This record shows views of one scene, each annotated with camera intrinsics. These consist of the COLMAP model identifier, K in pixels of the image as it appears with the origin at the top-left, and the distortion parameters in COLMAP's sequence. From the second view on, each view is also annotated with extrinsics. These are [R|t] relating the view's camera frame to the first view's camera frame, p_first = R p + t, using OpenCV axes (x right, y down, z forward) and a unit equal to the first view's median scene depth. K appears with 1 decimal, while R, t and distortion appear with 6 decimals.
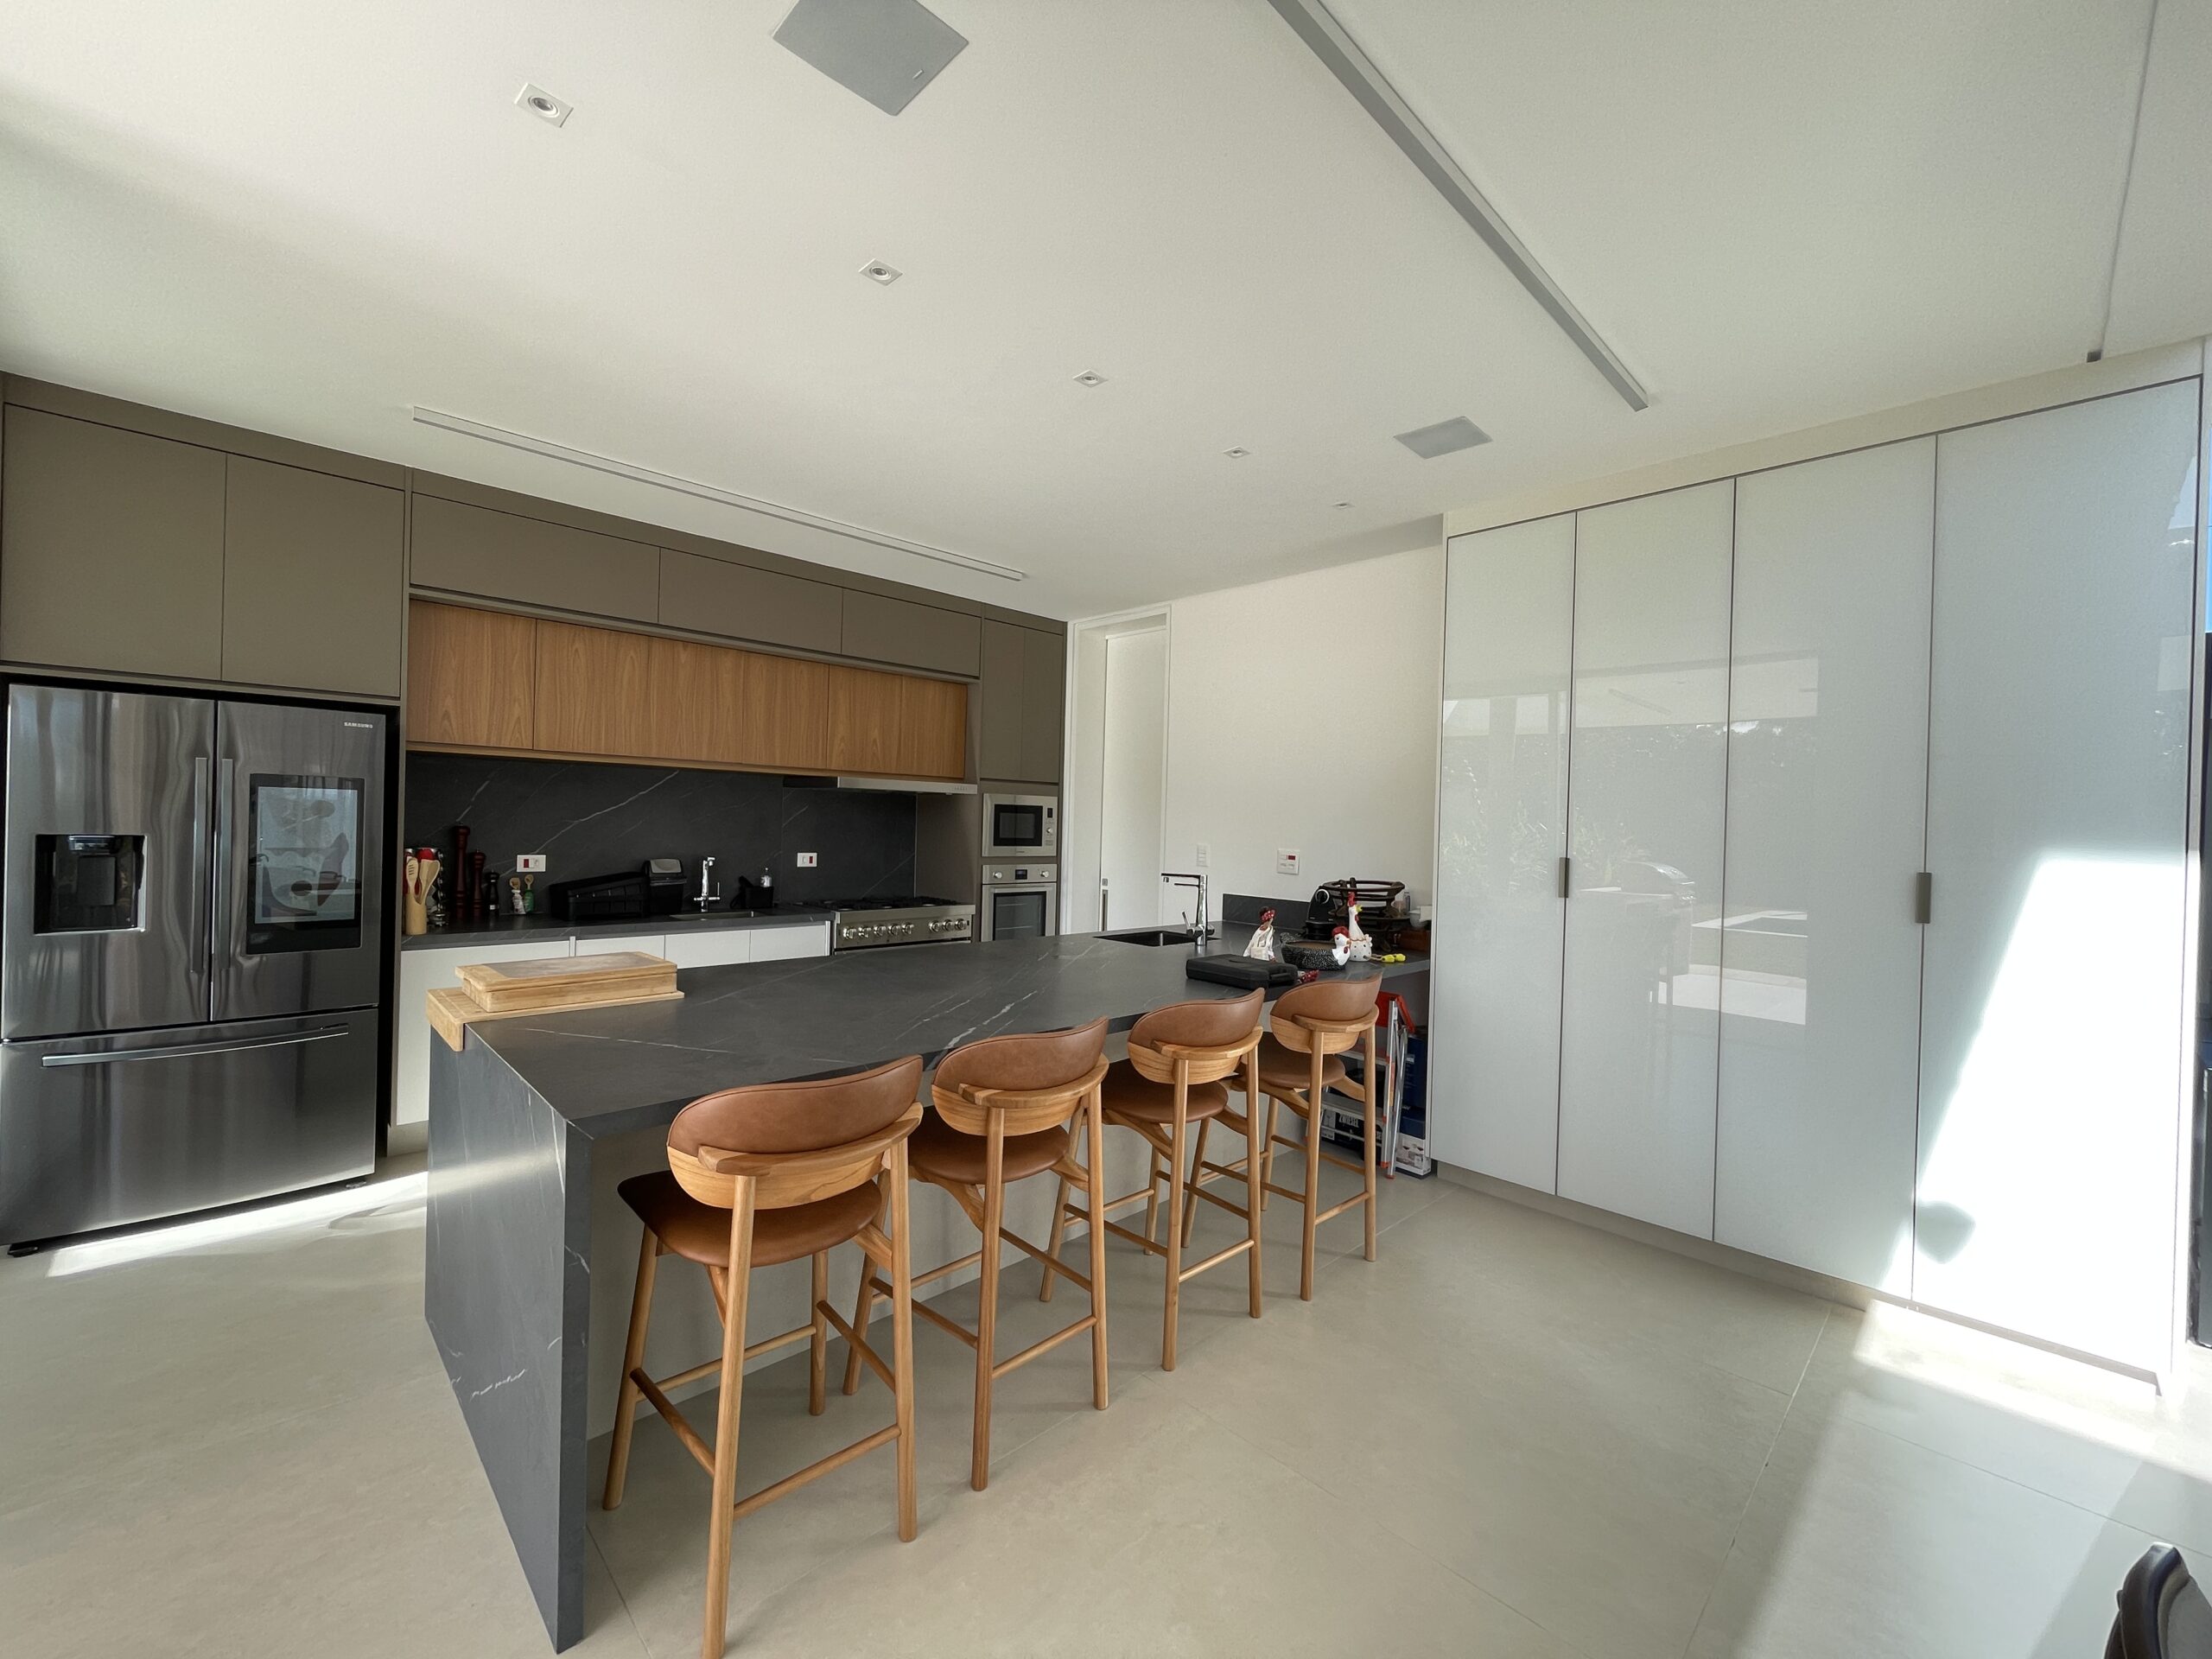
lens RADIAL K [[895.6, 0, 1099.7], [0, 895.6, 825.8], [0, 0, 1]] dist [-0.002175, 0.000513]
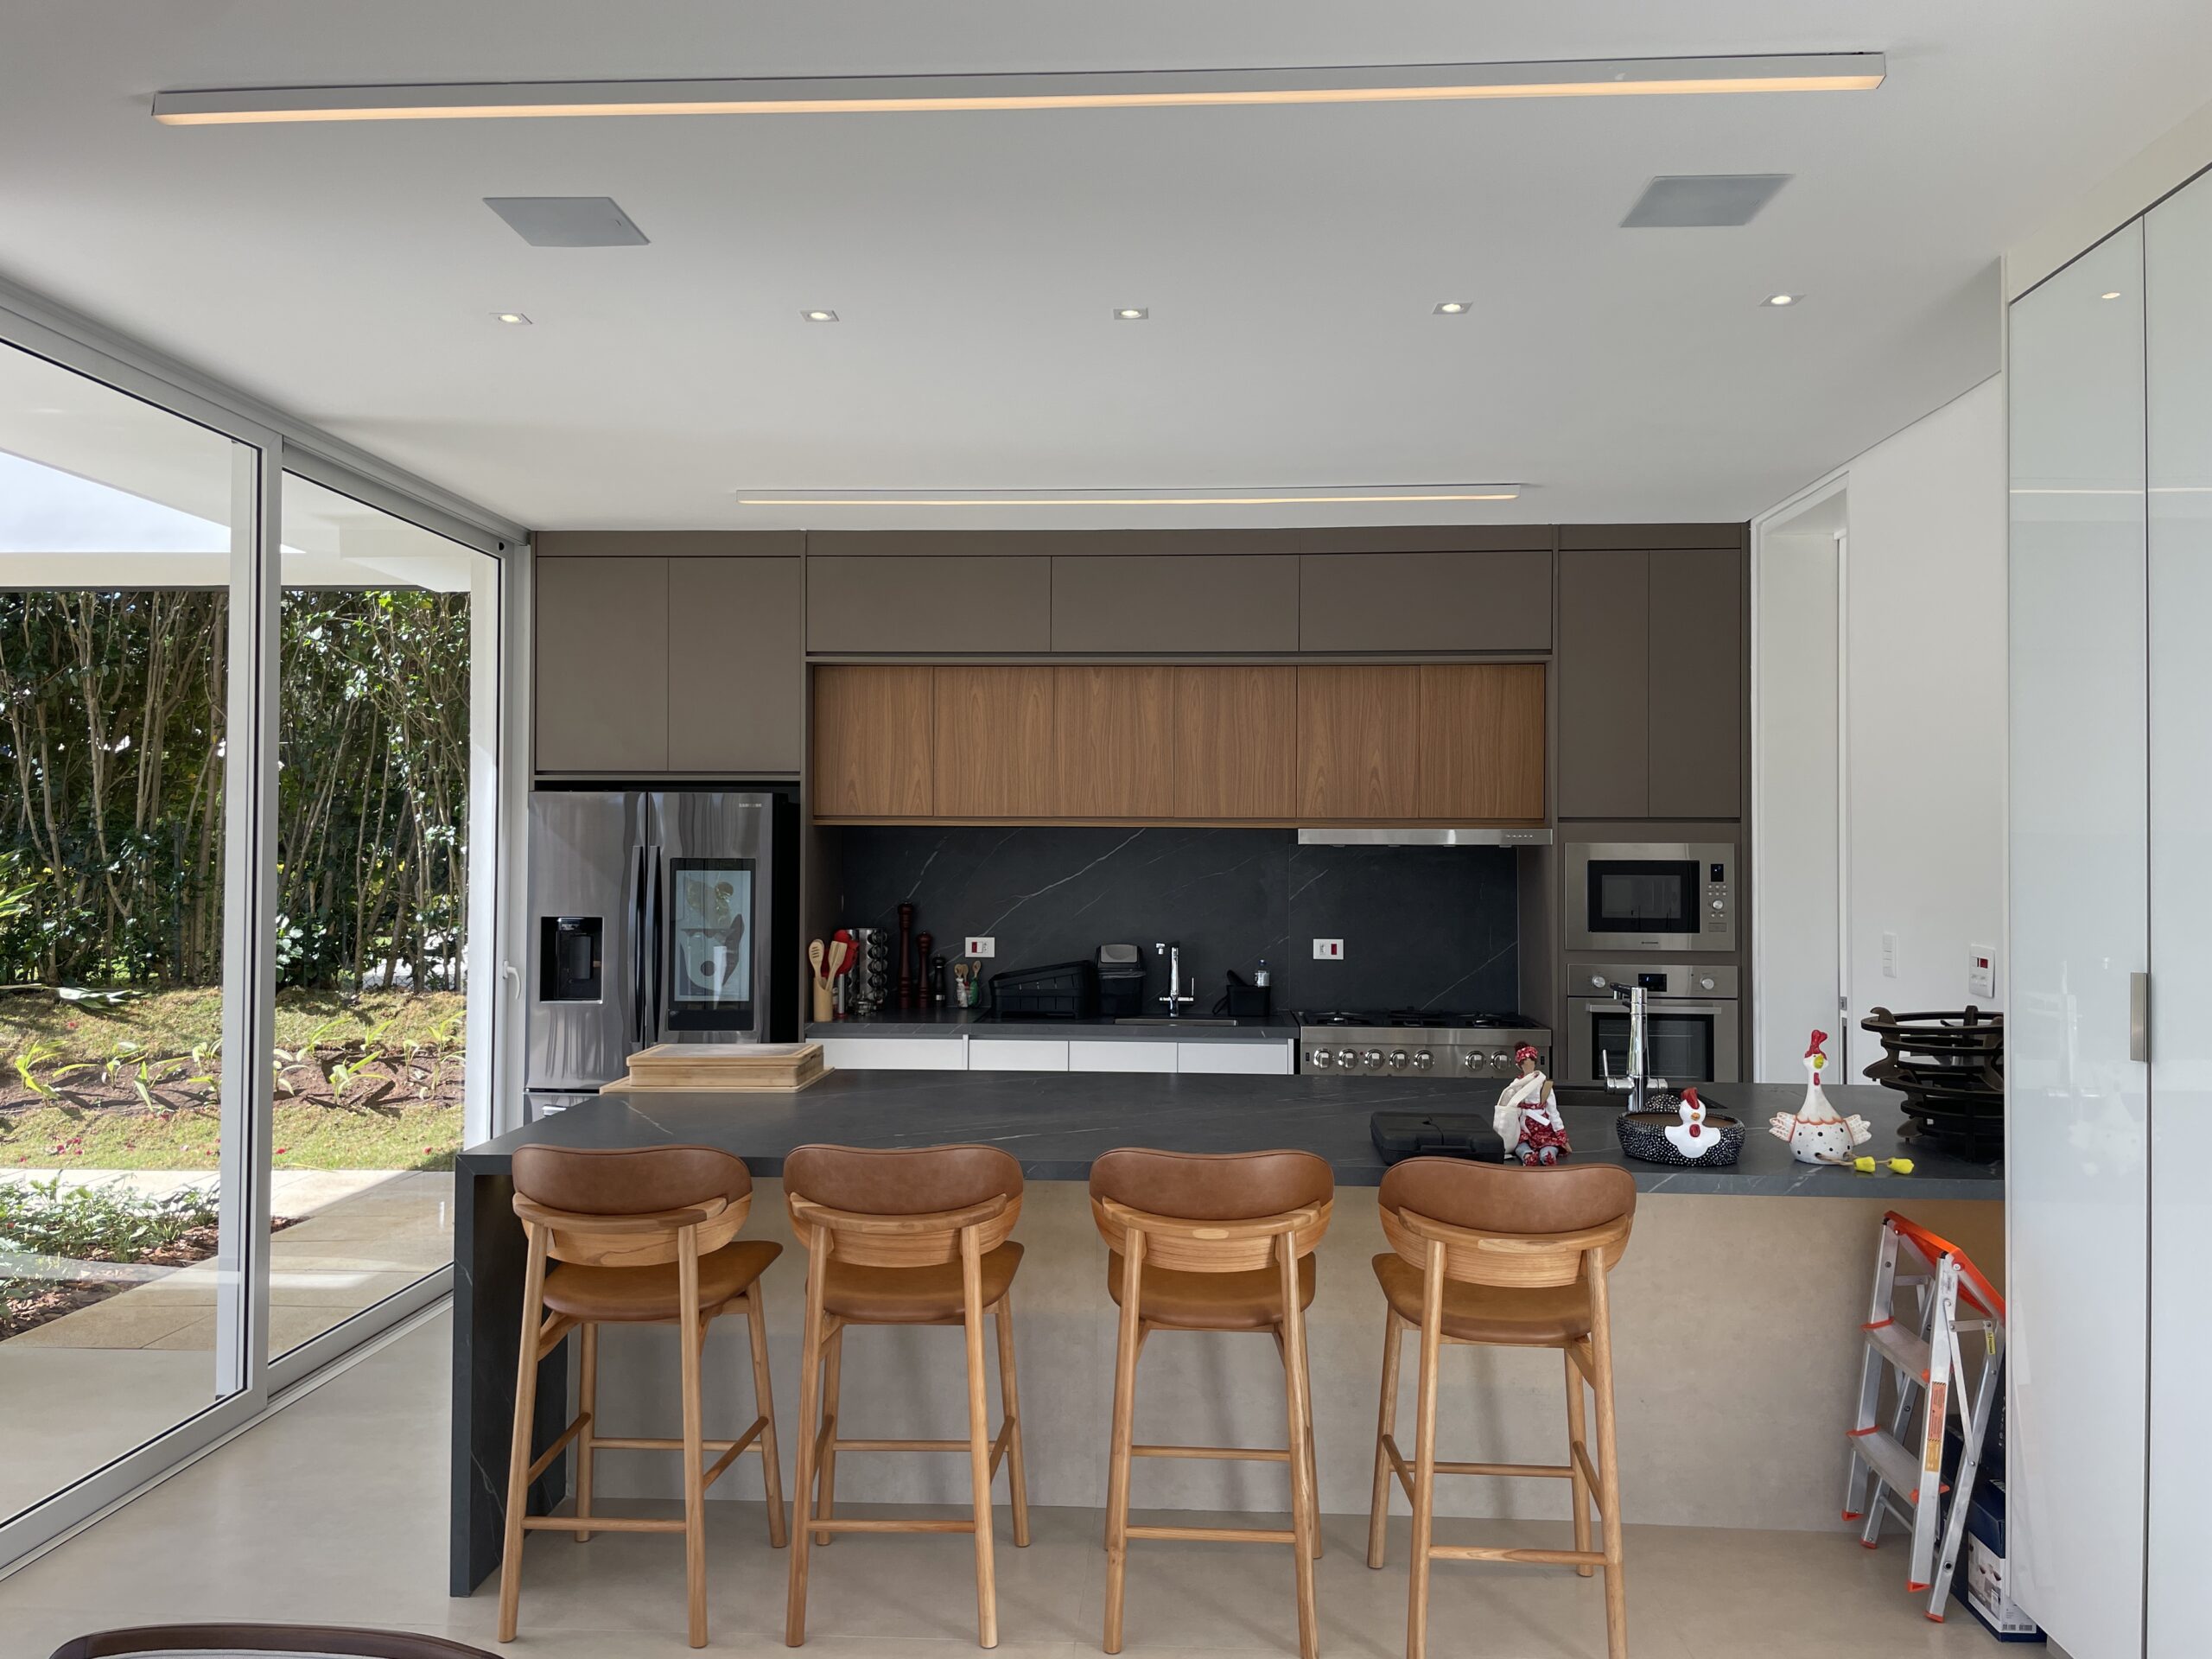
lens RADIAL K [[1678.3, 0, 1107.8], [0, 1678.3, 816.2], [0, 0, 1]] dist [0.089883, -0.116973]
pose [[0.674884, -0.041255, -0.736770, 0.600715], [0.011439, 0.998901, -0.045455, -0.007775], [0.737835, 0.022248, 0.674614, 0.021177]]
